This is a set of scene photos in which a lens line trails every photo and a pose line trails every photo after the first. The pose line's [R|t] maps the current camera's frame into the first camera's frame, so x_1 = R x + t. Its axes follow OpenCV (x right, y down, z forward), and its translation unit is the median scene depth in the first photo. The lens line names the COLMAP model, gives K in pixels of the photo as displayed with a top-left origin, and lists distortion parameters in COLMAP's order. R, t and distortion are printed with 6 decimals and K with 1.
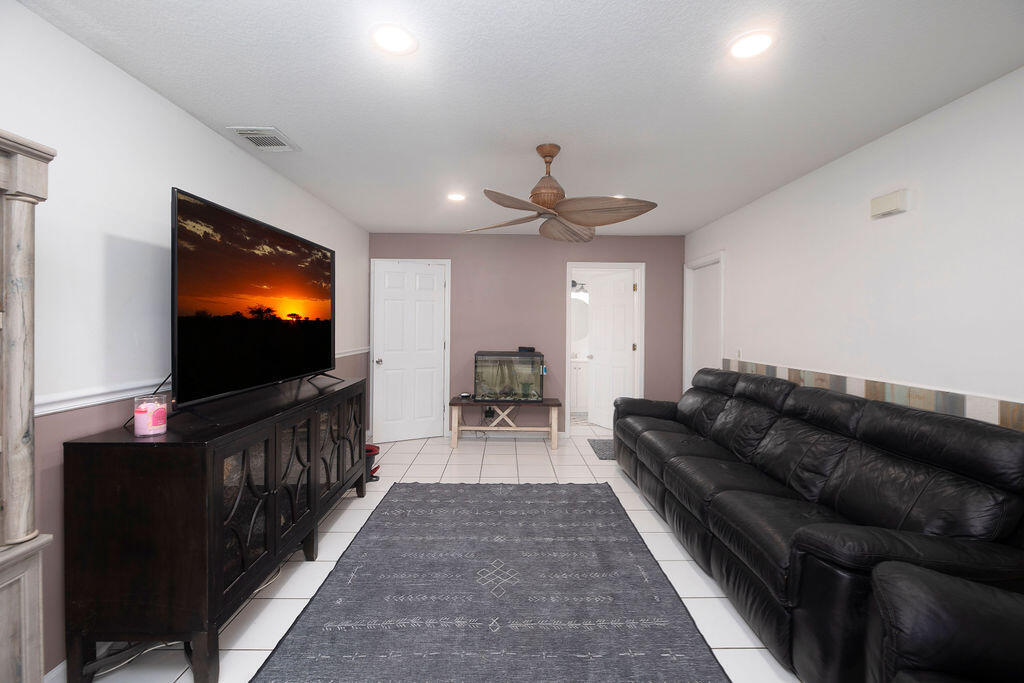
lens RADIAL K [[437.4, 0, 519.6], [0, 437.4, 335.4], [0, 0, 1]] dist [0.000966, -0.000423]
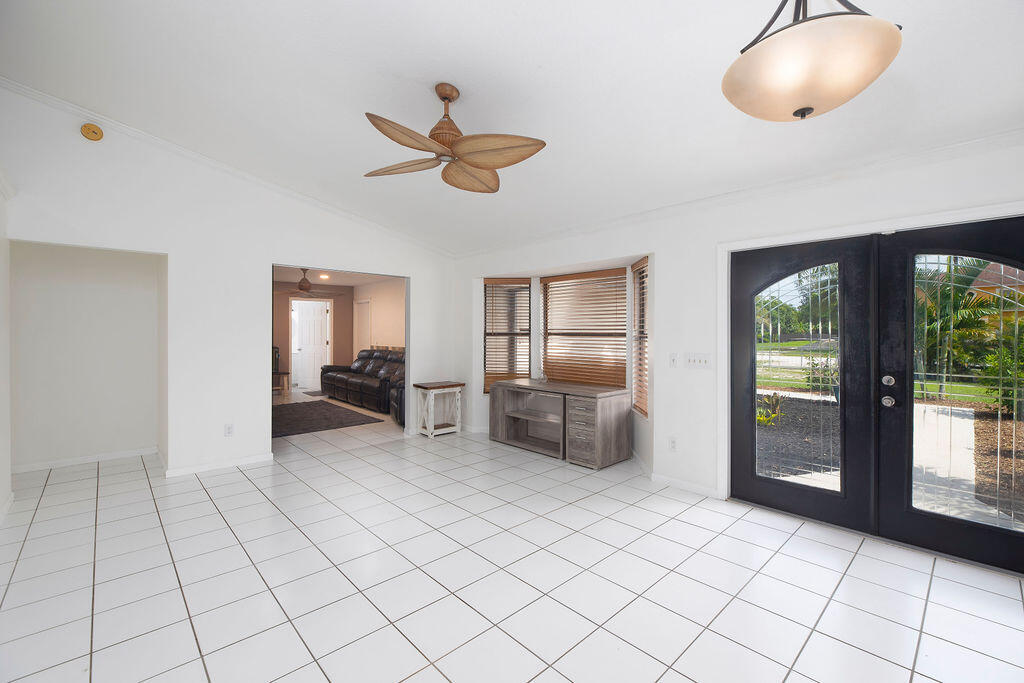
lens RADIAL K [[437.4, 0, 517.7], [0, 437.4, 331.9], [0, 0, 1]] dist [0.000966, -0.000423]
pose [[0.760259, -0.014015, 0.649469, -0.377437], [0.027379, 0.999570, -0.010480, 0.025681], [-0.649043, 0.025749, 0.760316, -1.076765]]
